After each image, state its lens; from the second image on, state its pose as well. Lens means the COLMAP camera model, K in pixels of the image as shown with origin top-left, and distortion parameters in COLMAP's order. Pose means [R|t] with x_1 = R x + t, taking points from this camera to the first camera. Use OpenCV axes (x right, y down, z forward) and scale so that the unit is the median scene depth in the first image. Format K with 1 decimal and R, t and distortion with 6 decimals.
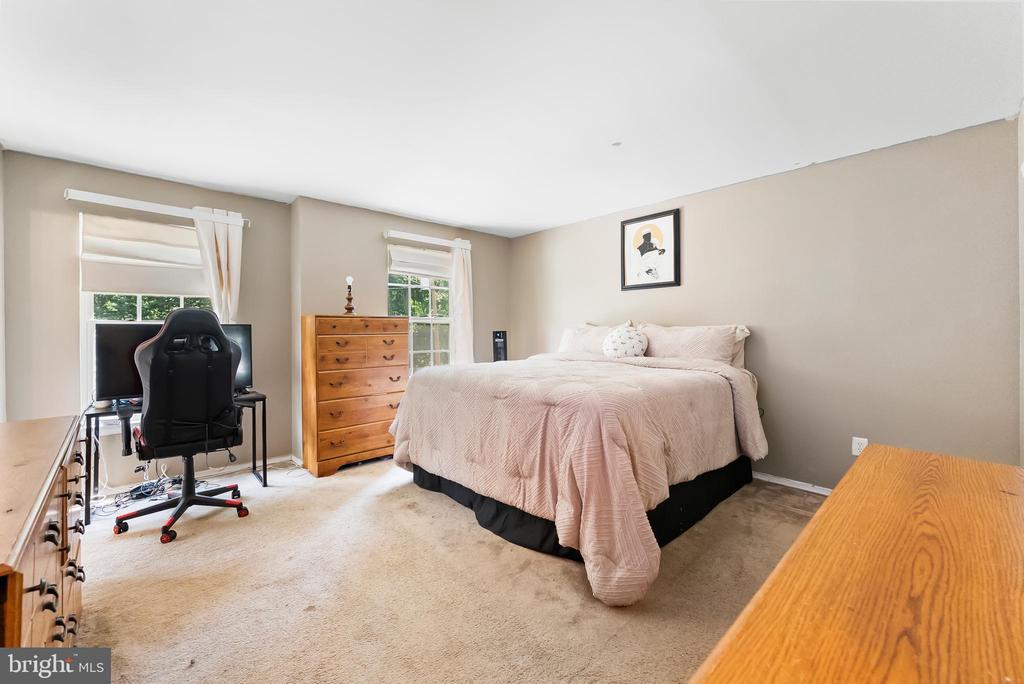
lens RADIAL K [[412.5, 0, 515.4], [0, 412.5, 334.1], [0, 0, 1]] dist [-0.000125, 0.000110]
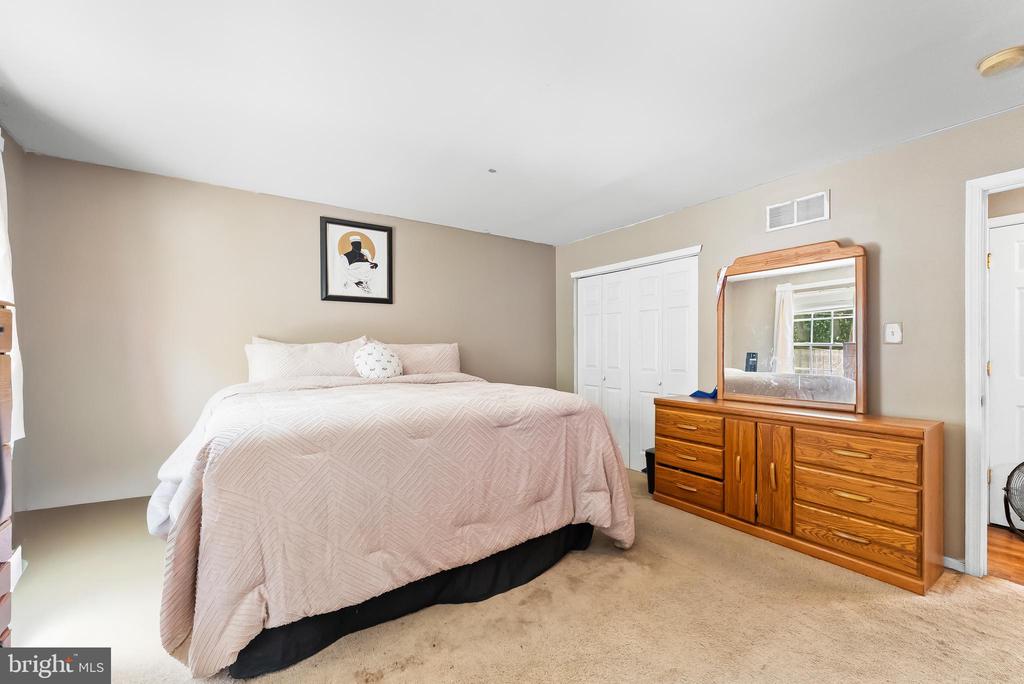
lens RADIAL K [[412.5, 0, 515.6], [0, 412.5, 347.5], [0, 0, 1]] dist [-0.000125, 0.000110]
pose [[0.161713, 0.003778, 0.986831, -0.544689], [0.017575, 0.999823, -0.006708, 0.002245], [-0.986681, 0.018429, 0.161618, 0.531711]]
